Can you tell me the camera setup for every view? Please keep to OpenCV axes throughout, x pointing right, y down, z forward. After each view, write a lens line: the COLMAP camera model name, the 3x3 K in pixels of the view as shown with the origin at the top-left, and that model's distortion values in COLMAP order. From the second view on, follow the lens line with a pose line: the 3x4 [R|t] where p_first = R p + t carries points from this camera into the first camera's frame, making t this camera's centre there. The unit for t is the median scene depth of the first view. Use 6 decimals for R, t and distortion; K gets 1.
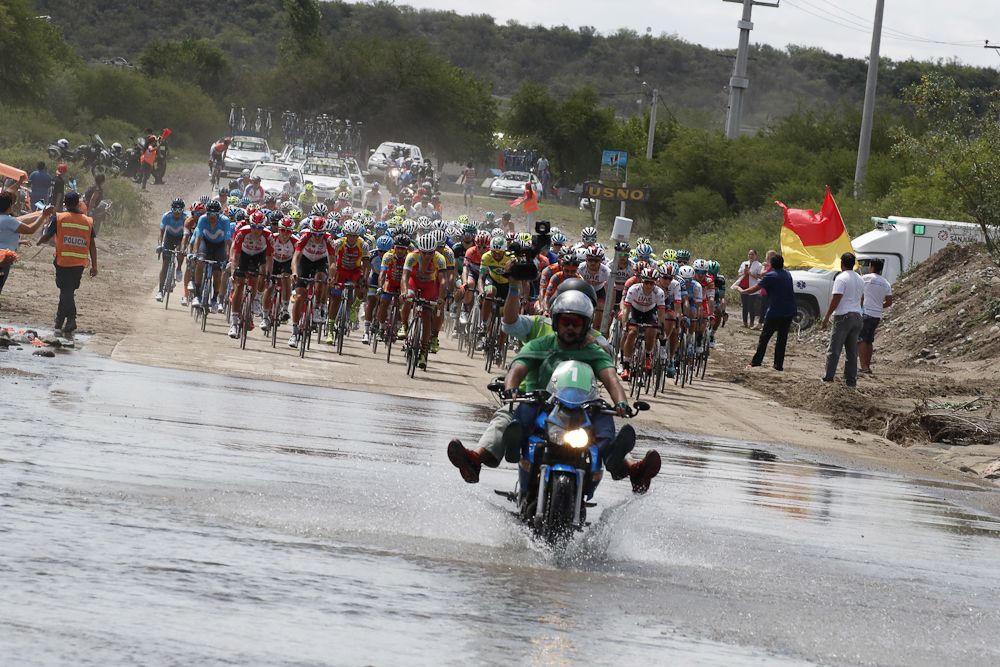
lens RADIAL K [[3710.1, 0, 500.4], [0, 3710.1, 335.7], [0, 0, 1]] dist [0.463243, 0.000000]
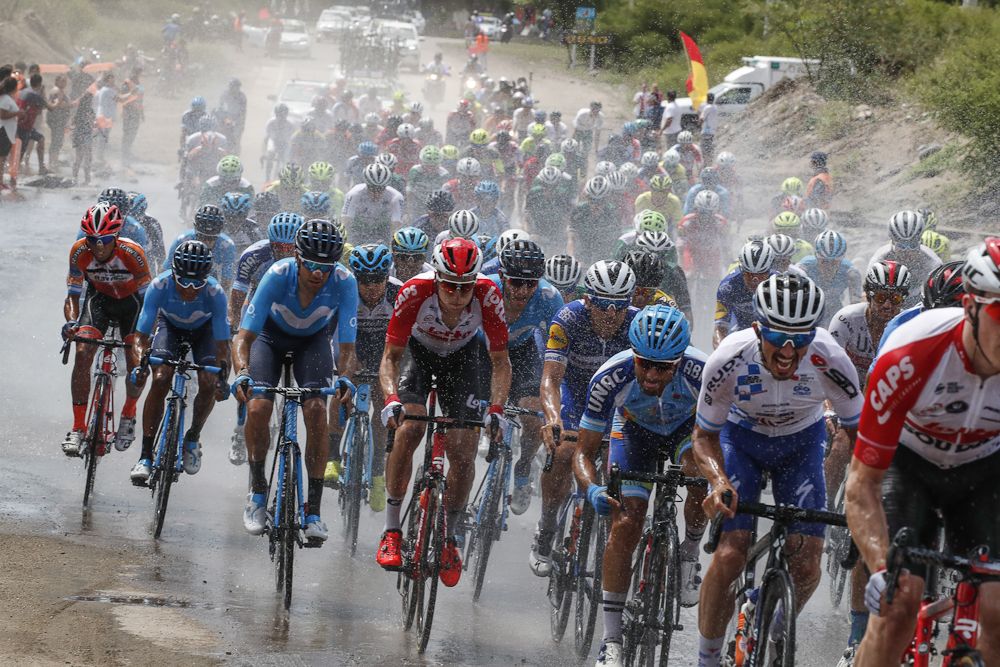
lens RADIAL K [[3667.1, 0, 500.0], [0, 3667.1, 334.2], [0, 0, 1]] dist [0.320155, 0.000000]
pose [[0.998201, -0.030793, -0.051452, 0.065398], [0.033569, 0.997977, 0.053991, -0.005004], [0.049686, -0.055621, 0.997215, -0.331487]]
